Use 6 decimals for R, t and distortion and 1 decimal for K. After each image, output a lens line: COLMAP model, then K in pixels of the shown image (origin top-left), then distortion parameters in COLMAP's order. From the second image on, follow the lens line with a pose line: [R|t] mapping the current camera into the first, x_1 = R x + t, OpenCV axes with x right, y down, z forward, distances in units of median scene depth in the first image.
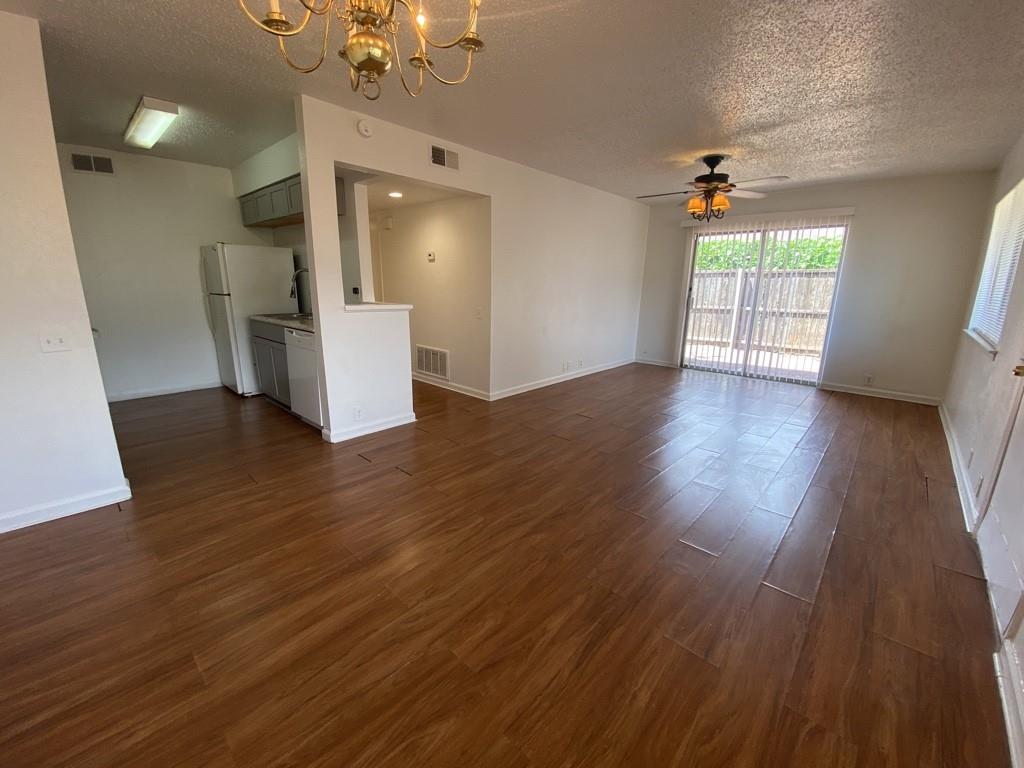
lens RADIAL K [[410.9, 0, 516.8], [0, 410.9, 383.0], [0, 0, 1]] dist [-0.000445, -0.013427]
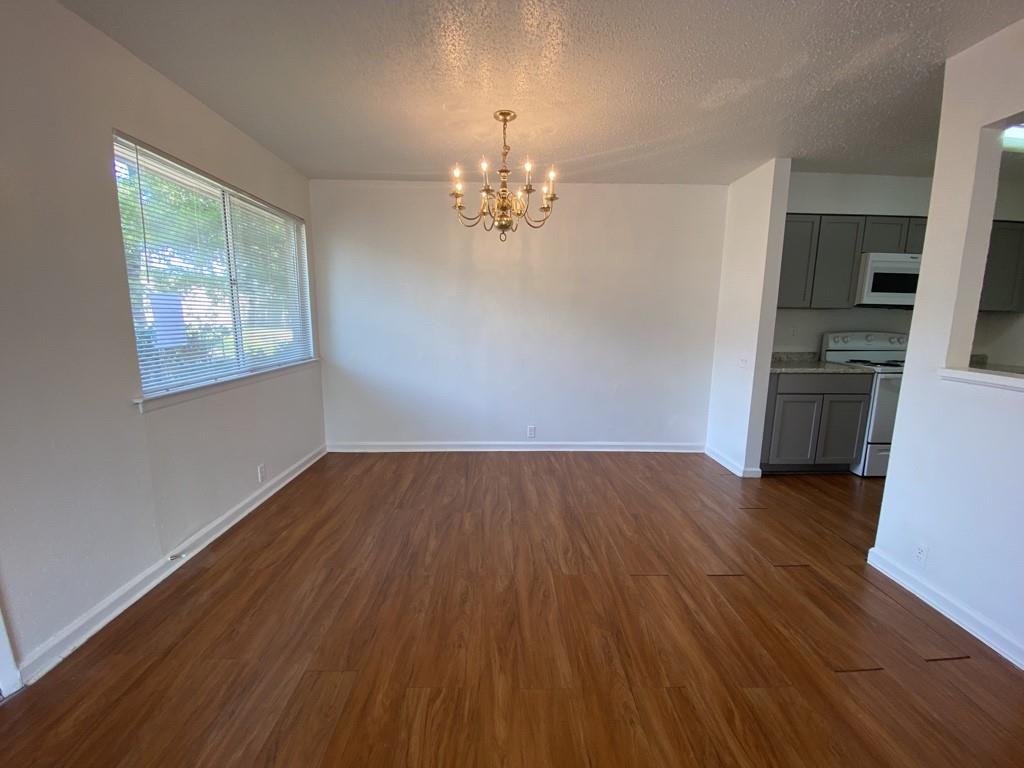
lens RADIAL K [[413.6, 0, 509.7], [0, 413.6, 384.4], [0, 0, 1]] dist [0.023629, -0.021183]
pose [[-0.730529, 0.087155, -0.677297, 0.420250], [-0.182860, 0.930635, 0.316987, -0.234775], [0.657943, 0.355419, -0.663919, 0.961618]]
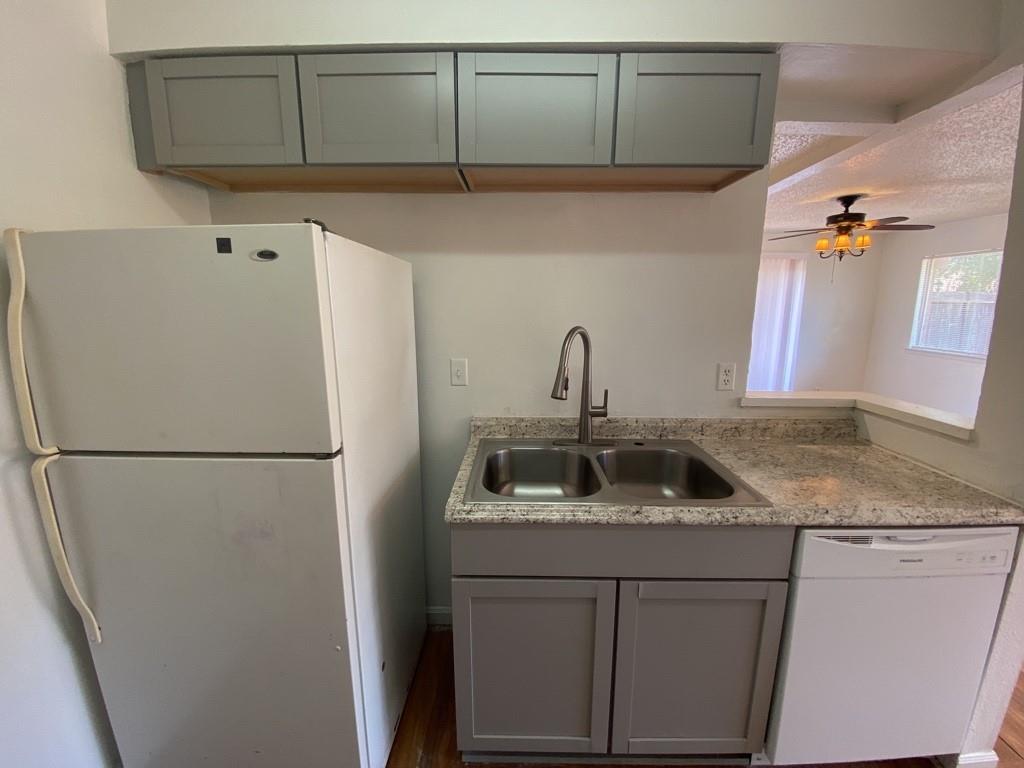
lens RADIAL K [[413.6, 0, 509.7], [0, 413.6, 384.4], [0, 0, 1]] dist [0.023629, -0.021183]
pose [[0.755144, -0.134543, 0.641604, -1.007332], [0.159631, 0.986992, 0.019090, -0.311139], [-0.635826, 0.088005, 0.766799, 0.967458]]
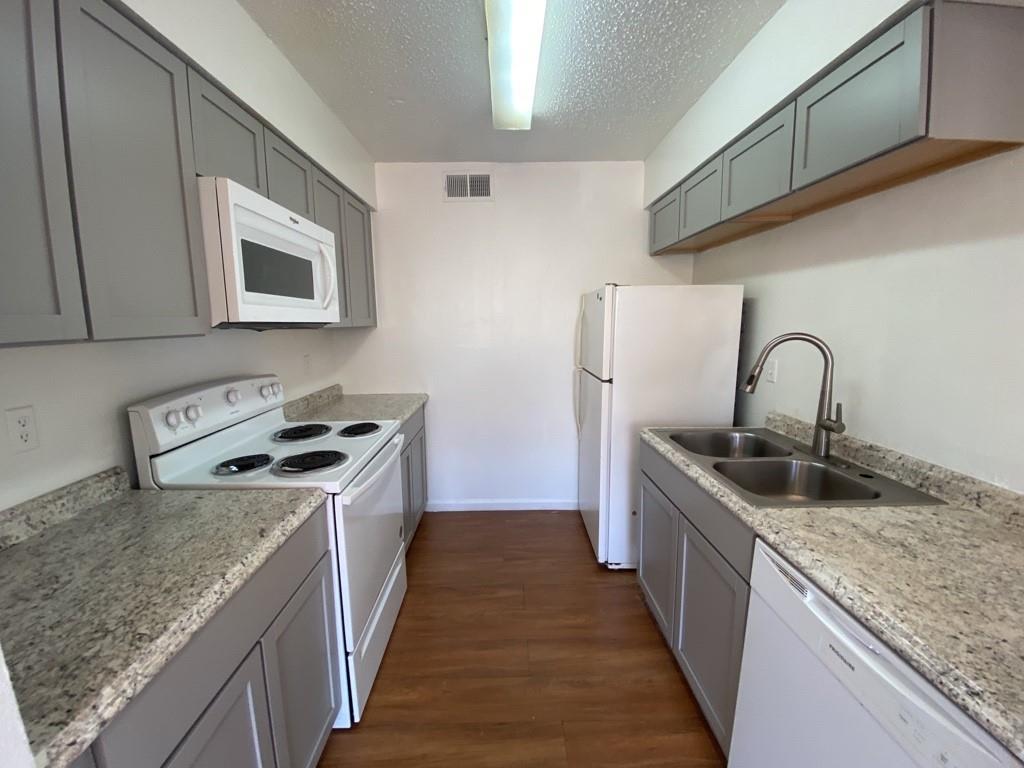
lens RADIAL K [[413.6, 0, 509.7], [0, 413.6, 384.4], [0, 0, 1]] dist [0.023629, -0.021183]
pose [[0.679223, 0.096926, -0.727503, -0.521551], [-0.159770, 0.986996, -0.017668, -0.231353], [0.716330, 0.128233, 0.685877, 0.697070]]
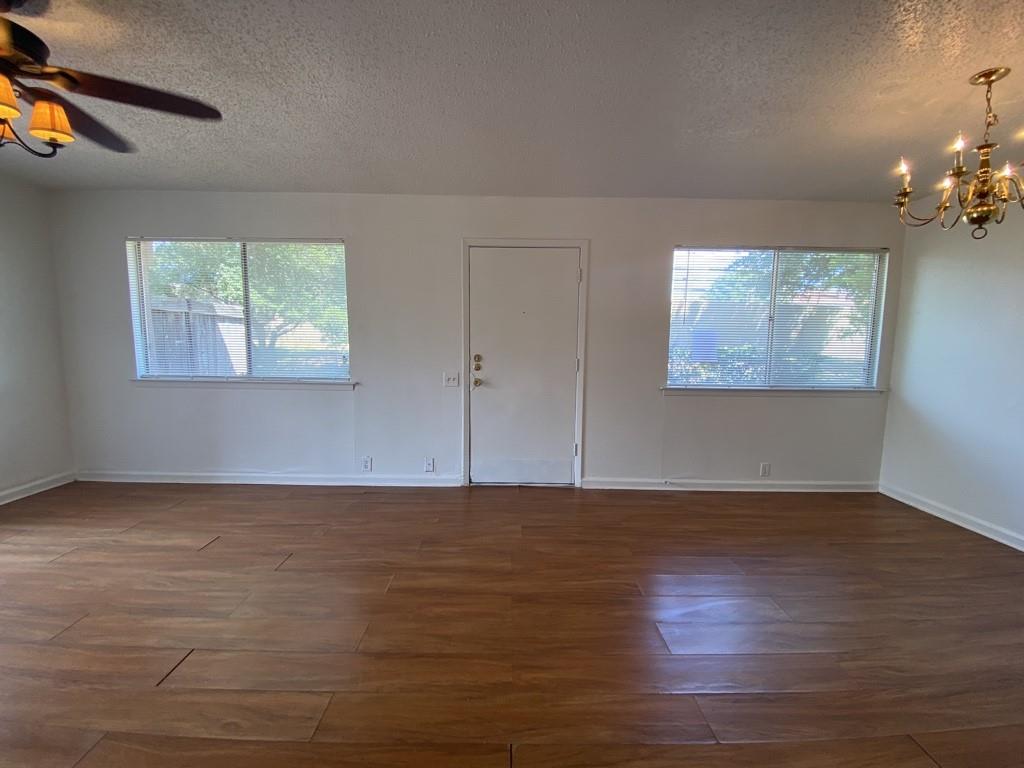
lens RADIAL K [[413.6, 0, 509.7], [0, 413.6, 384.4], [0, 0, 1]] dist [0.023629, -0.021183]
pose [[-0.673354, -0.100543, 0.732451, -0.119636], [0.152836, 0.950379, 0.270962, -0.295942], [-0.723350, 0.294398, -0.624576, 1.201596]]
